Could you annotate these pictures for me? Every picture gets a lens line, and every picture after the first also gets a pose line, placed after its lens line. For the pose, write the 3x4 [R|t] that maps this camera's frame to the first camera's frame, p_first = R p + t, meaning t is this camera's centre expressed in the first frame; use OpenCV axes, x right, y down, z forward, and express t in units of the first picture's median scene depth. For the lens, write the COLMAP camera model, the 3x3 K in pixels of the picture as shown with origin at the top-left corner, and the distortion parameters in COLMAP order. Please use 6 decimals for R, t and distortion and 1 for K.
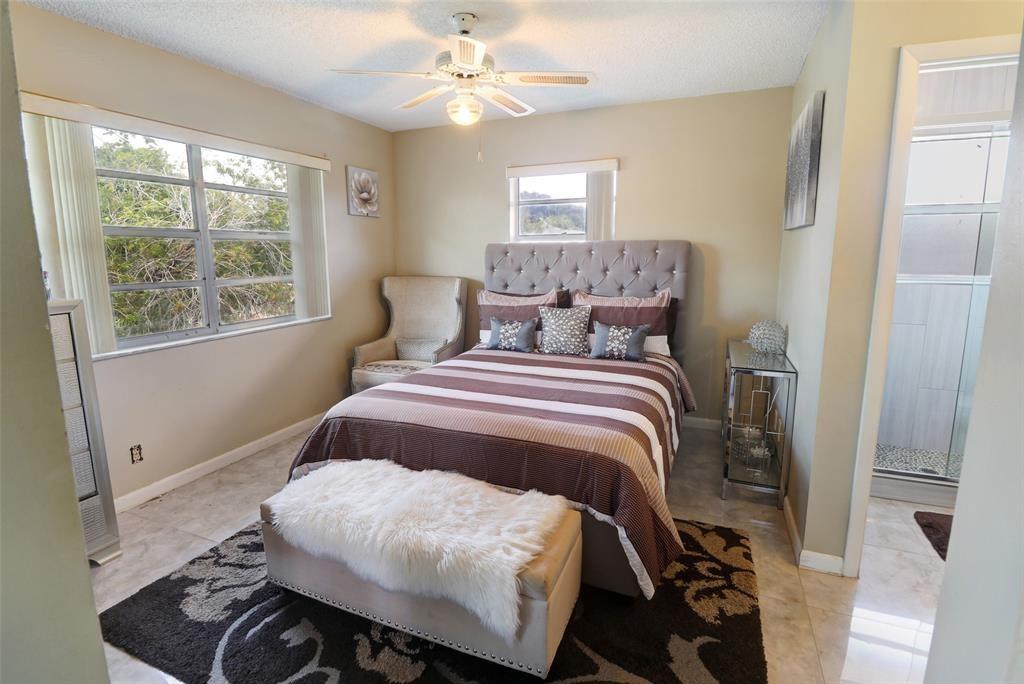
lens RADIAL K [[477.4, 0, 512.8], [0, 477.4, 330.1], [0, 0, 1]] dist [0.001269, -0.014915]
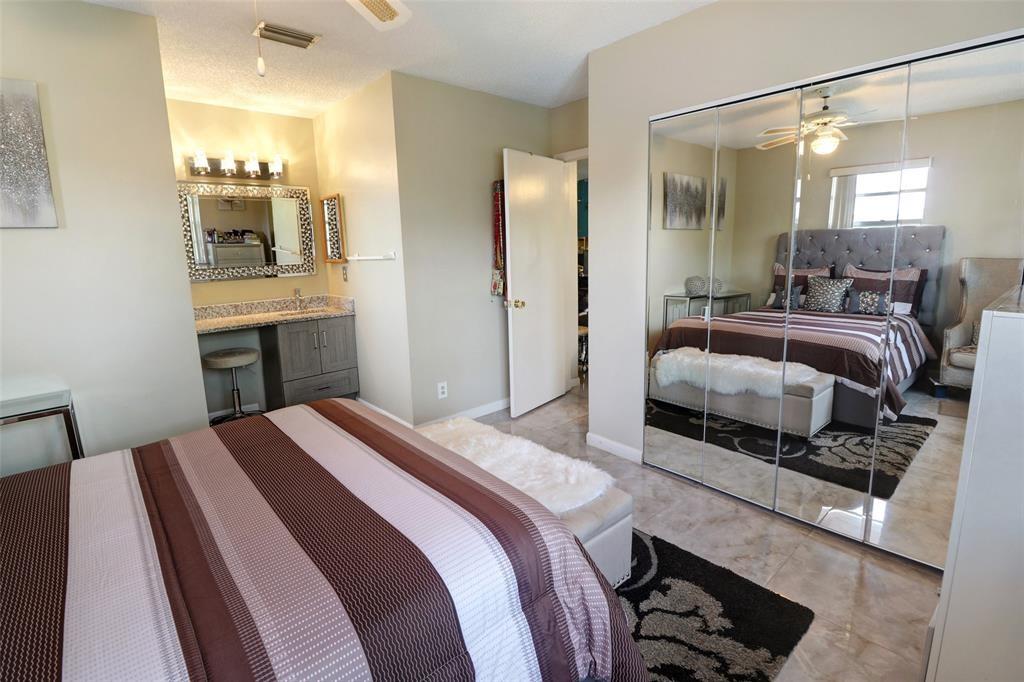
lens RADIAL K [[484.9, 0, 508.0], [0, 484.9, 326.5], [0, 0, 1]] dist [0.001542, -0.016516]
pose [[-0.897772, -0.045792, 0.438074, -0.394331], [0.101734, 0.946130, 0.307388, -0.161973], [-0.428551, 0.320532, -0.844751, 1.004238]]
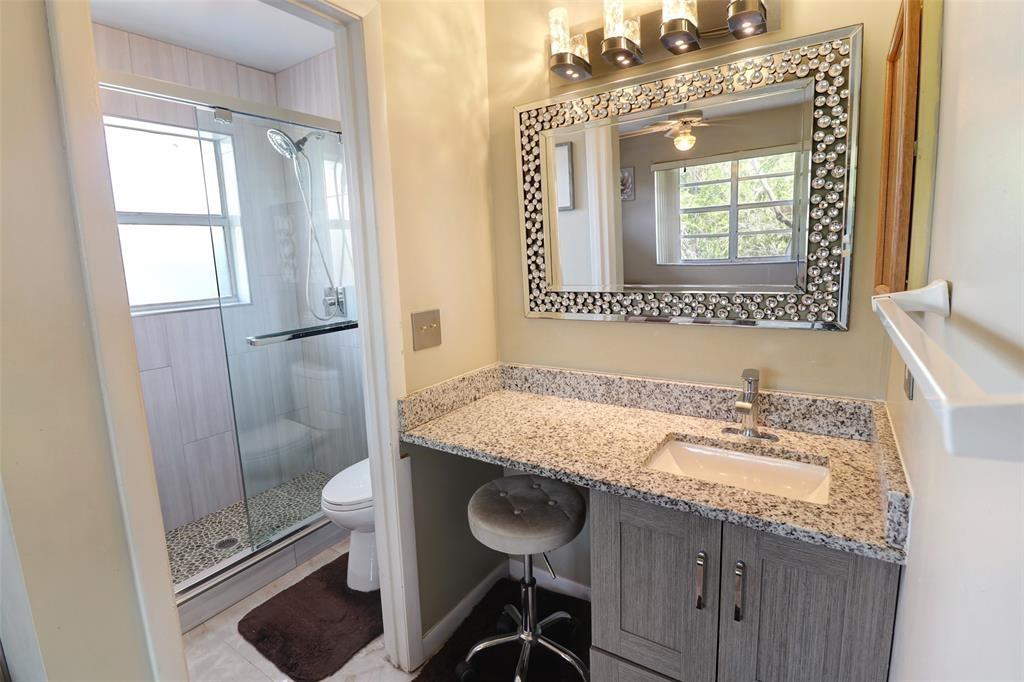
lens RADIAL K [[484.9, 0, 508.0], [0, 484.9, 326.5], [0, 0, 1]] dist [0.001542, -0.016516]
pose [[0.194251, -0.143058, 0.970464, 0.207312], [0.196690, 0.974898, 0.104341, -0.045405], [-0.961031, 0.170612, 0.217513, 0.268896]]
